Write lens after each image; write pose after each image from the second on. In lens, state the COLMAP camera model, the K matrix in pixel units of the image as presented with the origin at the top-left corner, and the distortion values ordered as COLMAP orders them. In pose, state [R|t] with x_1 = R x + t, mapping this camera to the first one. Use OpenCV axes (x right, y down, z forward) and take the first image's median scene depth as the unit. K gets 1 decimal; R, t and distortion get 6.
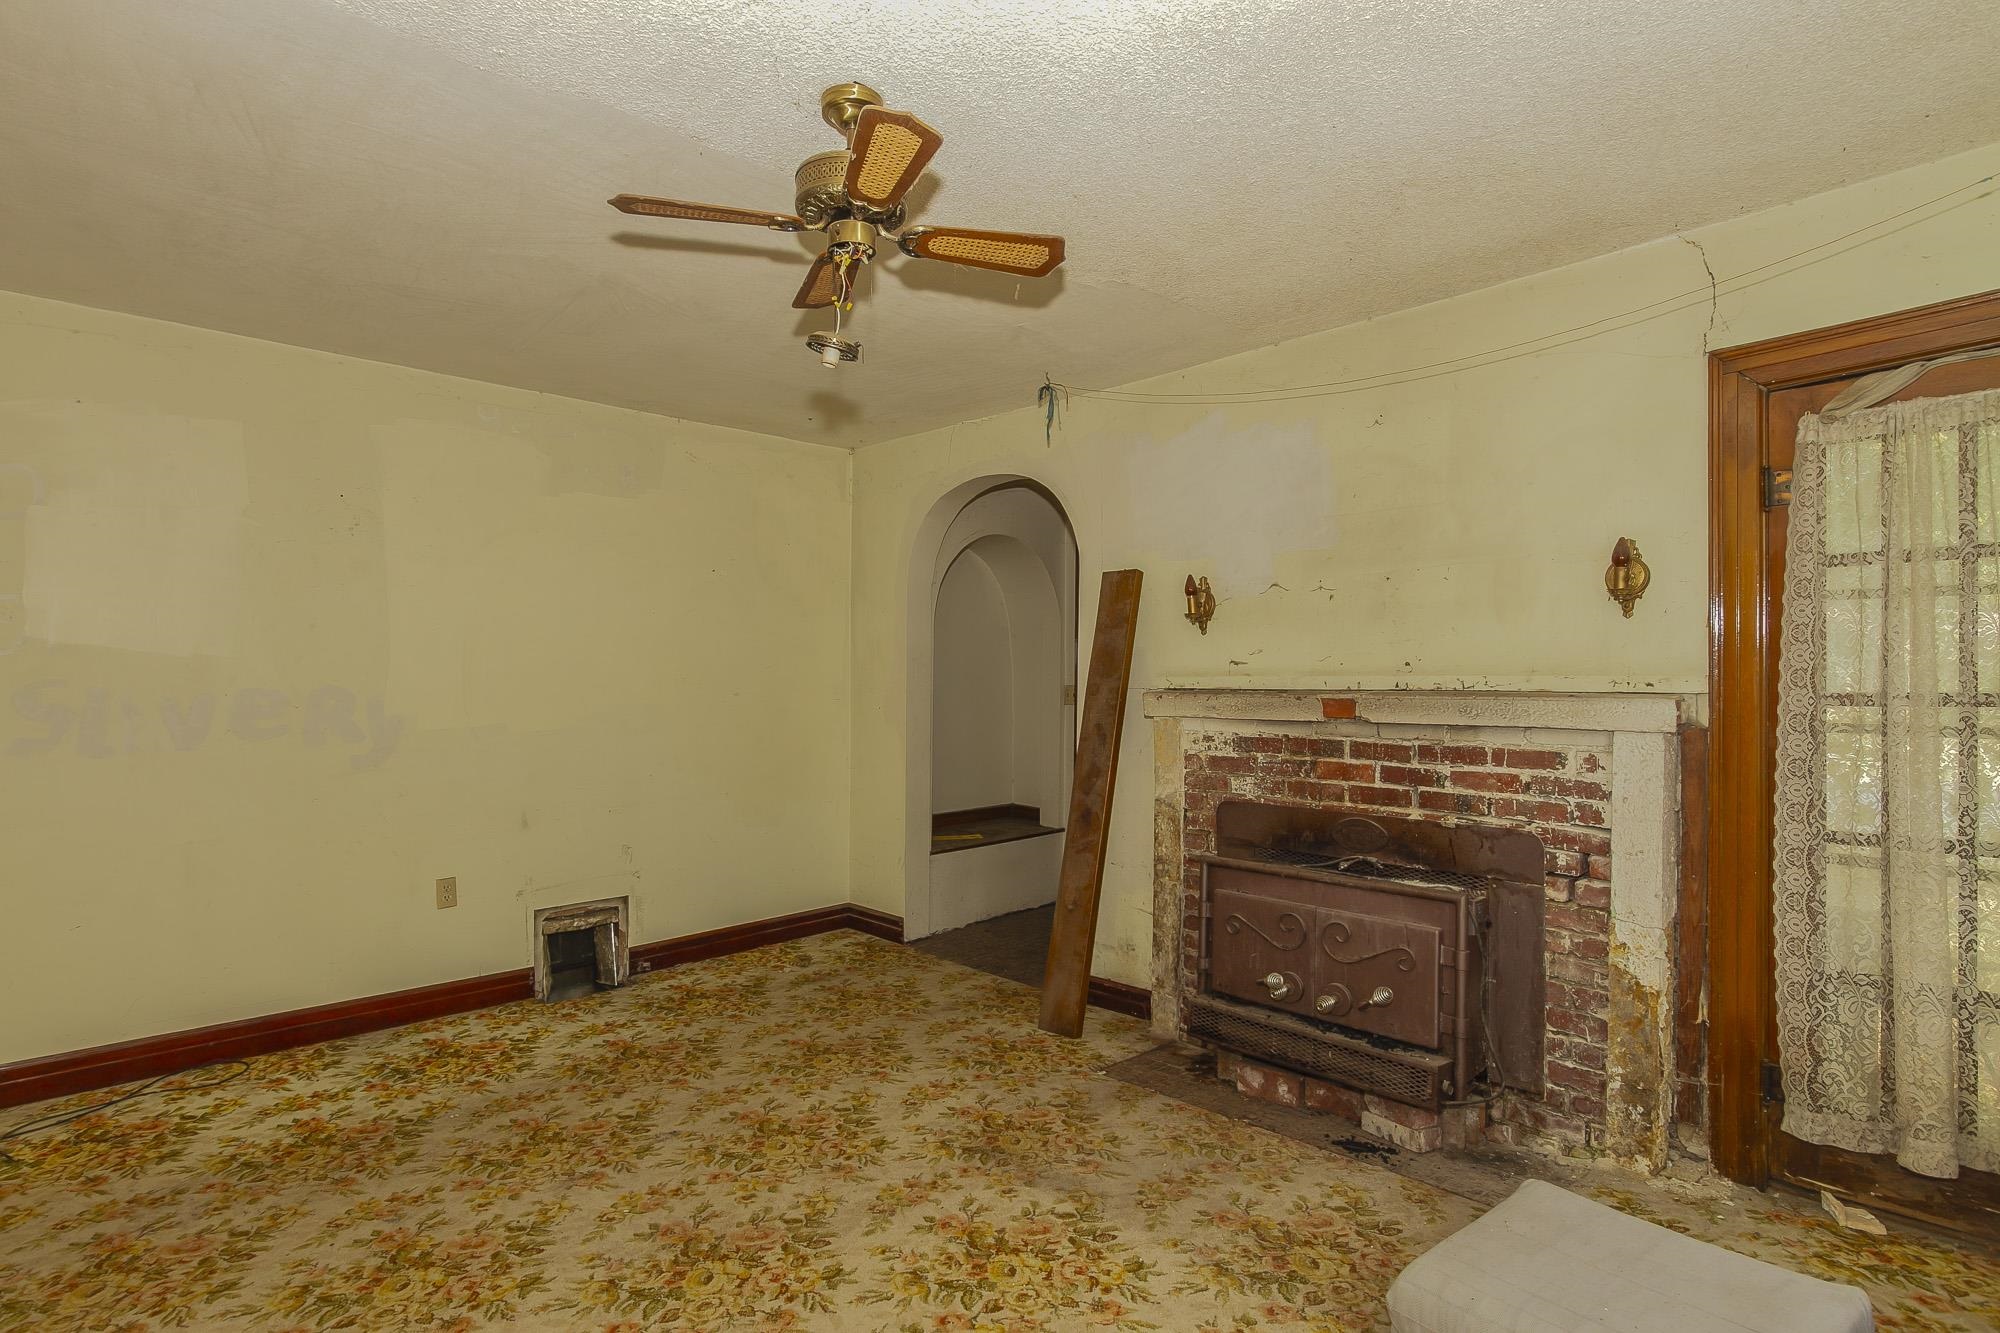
lens RADIAL K [[1046.0, 0, 983.0], [0, 1046.0, 666.8], [0, 0, 1]] dist [0.013261, -0.010752]
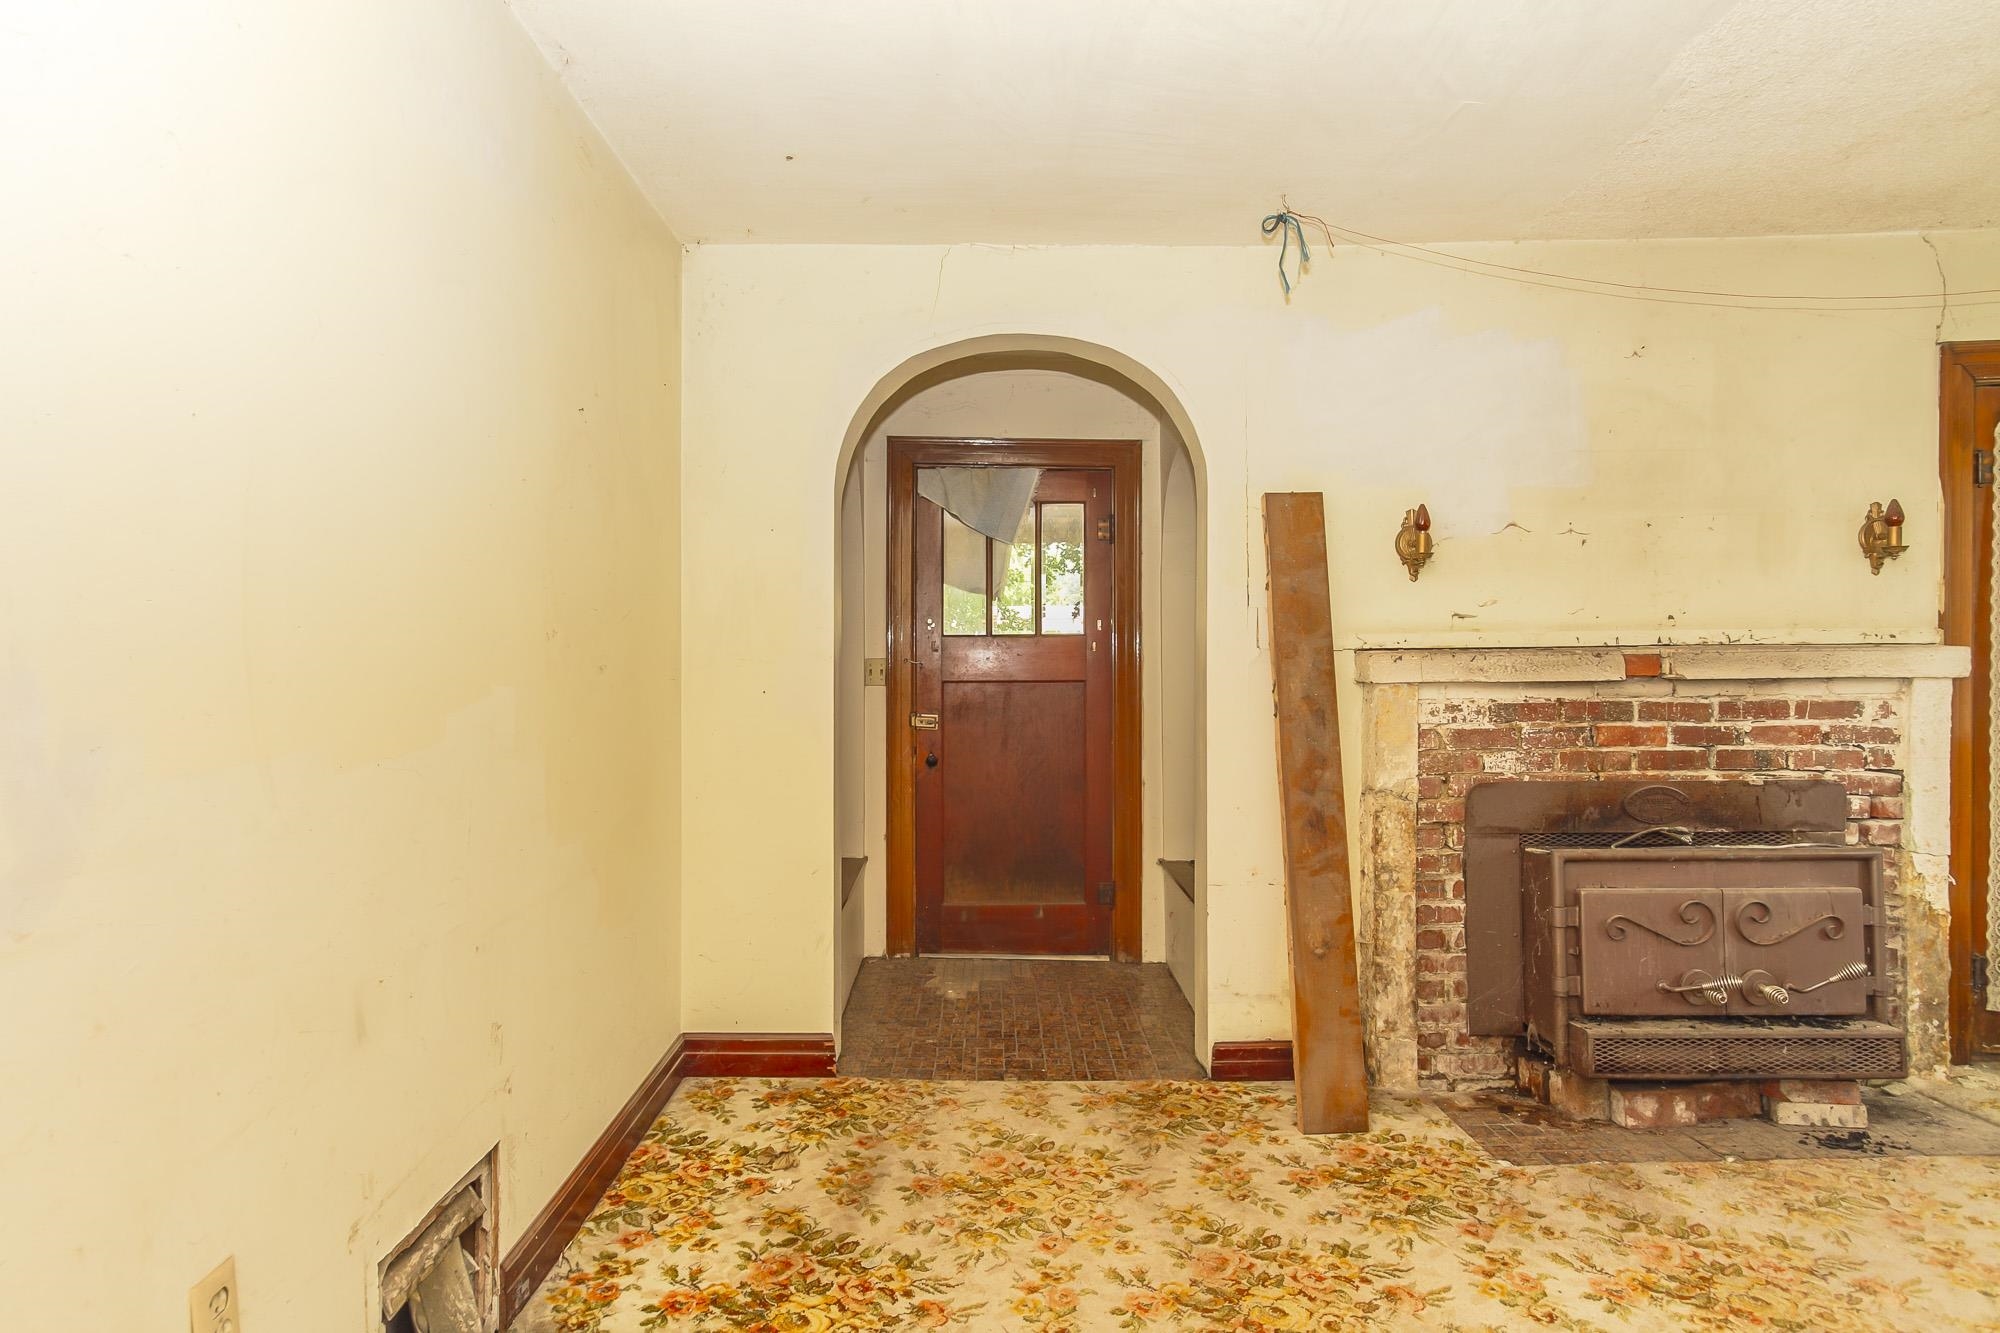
lens RADIAL K [[1046.0, 0, 989.7], [0, 1046.0, 676.6], [0, 0, 1]] dist [0.013261, -0.010752]
pose [[0.695139, -0.007786, 0.718833, -0.749617], [0.002555, 0.999962, 0.008360, 0.043727], [-0.718871, -0.003975, 0.695132, 0.844133]]
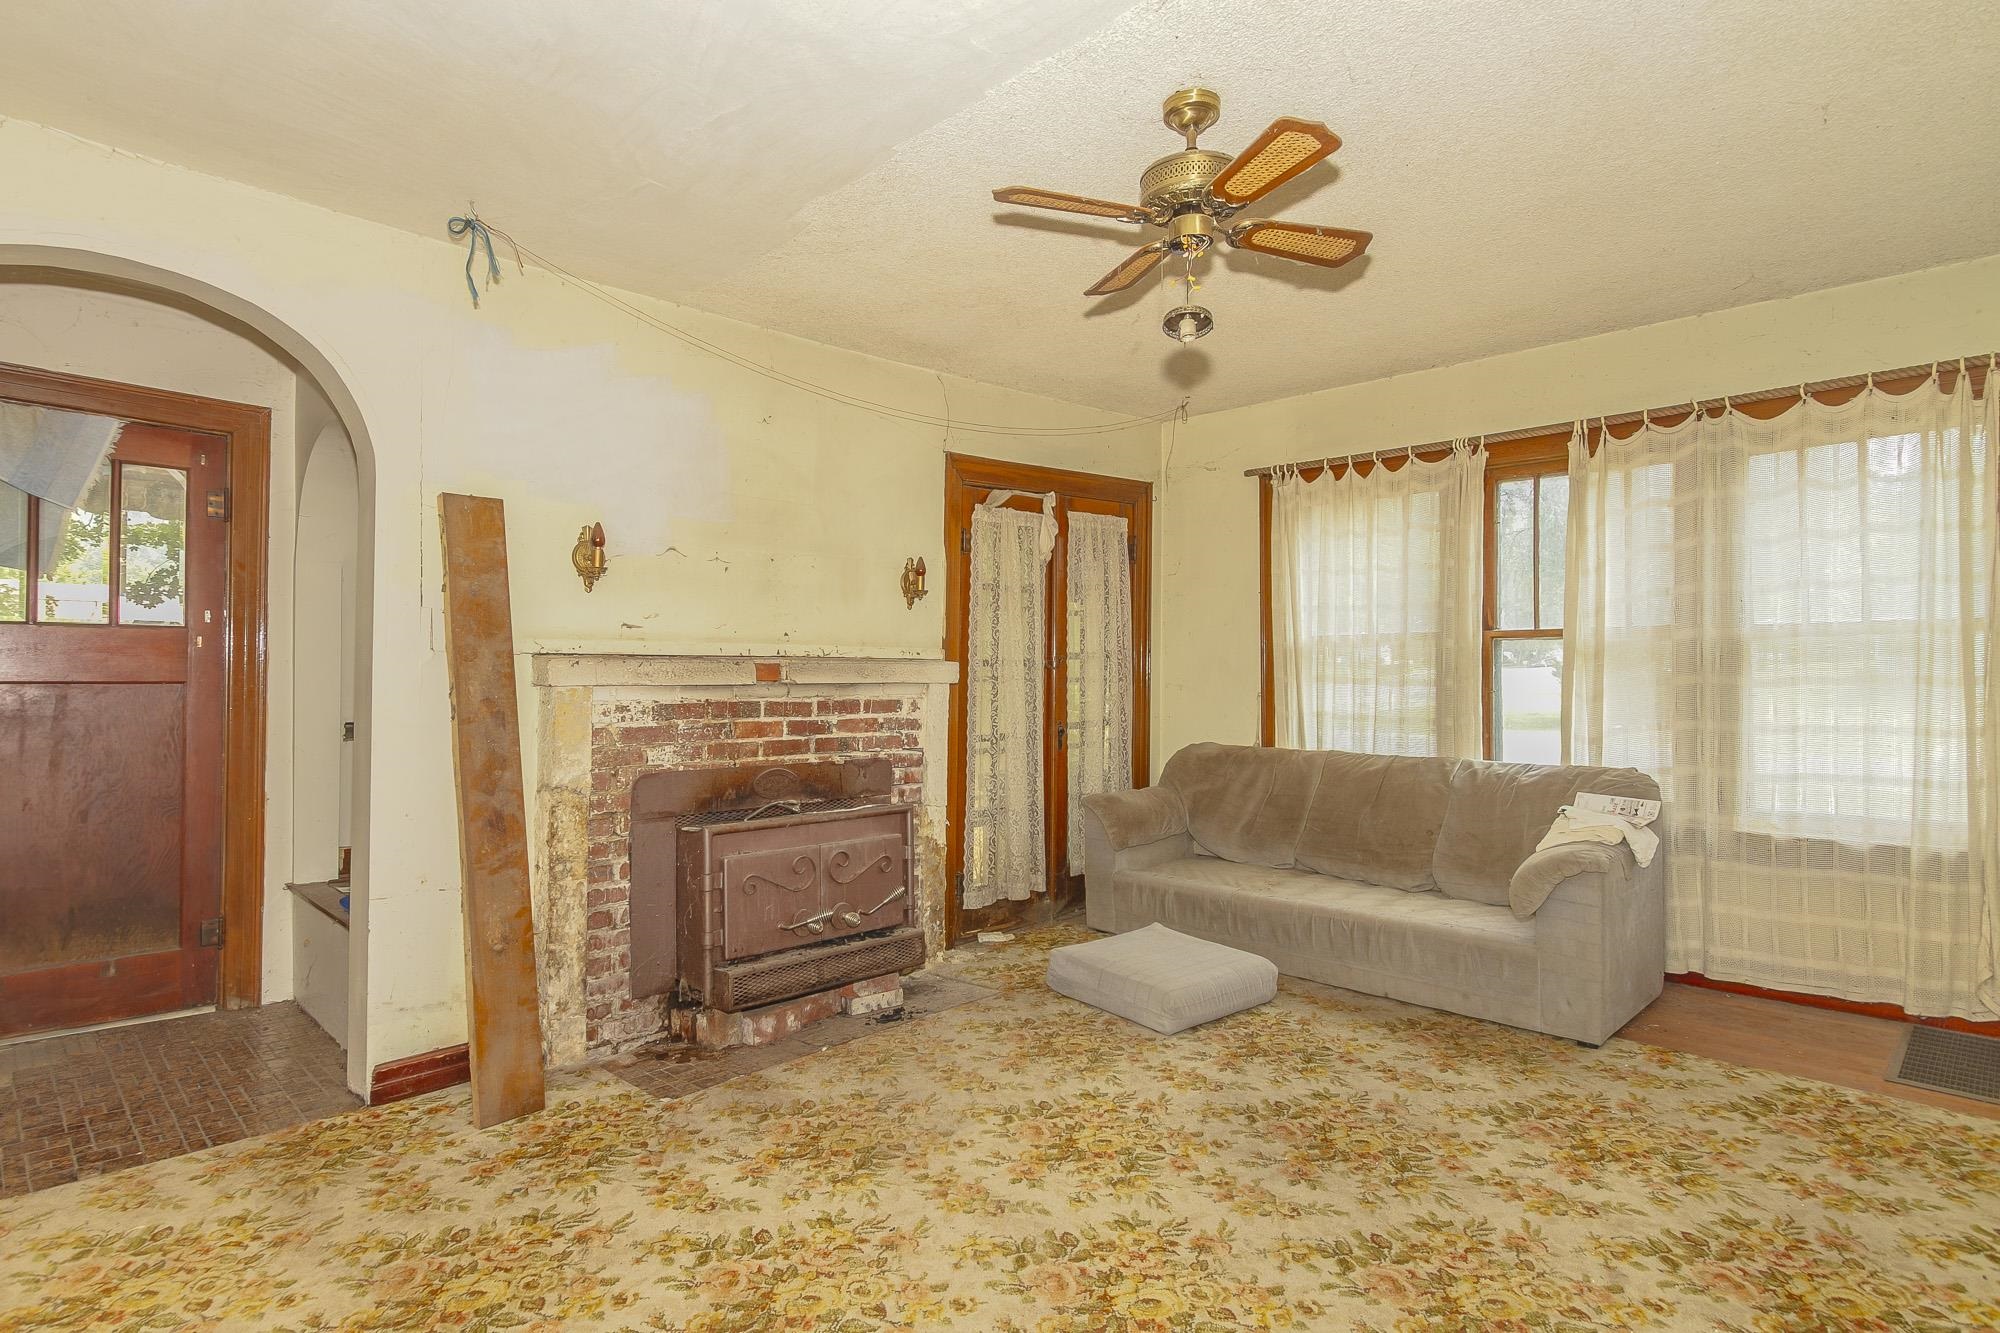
lens RADIAL K [[1046.0, 0, 986.6], [0, 1046.0, 672.6], [0, 0, 1]] dist [0.013261, -0.010752]
pose [[-0.020985, -0.001344, 0.999779, -0.841965], [-0.015016, 0.999887, 0.001029, 0.038462], [-0.999667, -0.014992, -0.021003, 0.858608]]
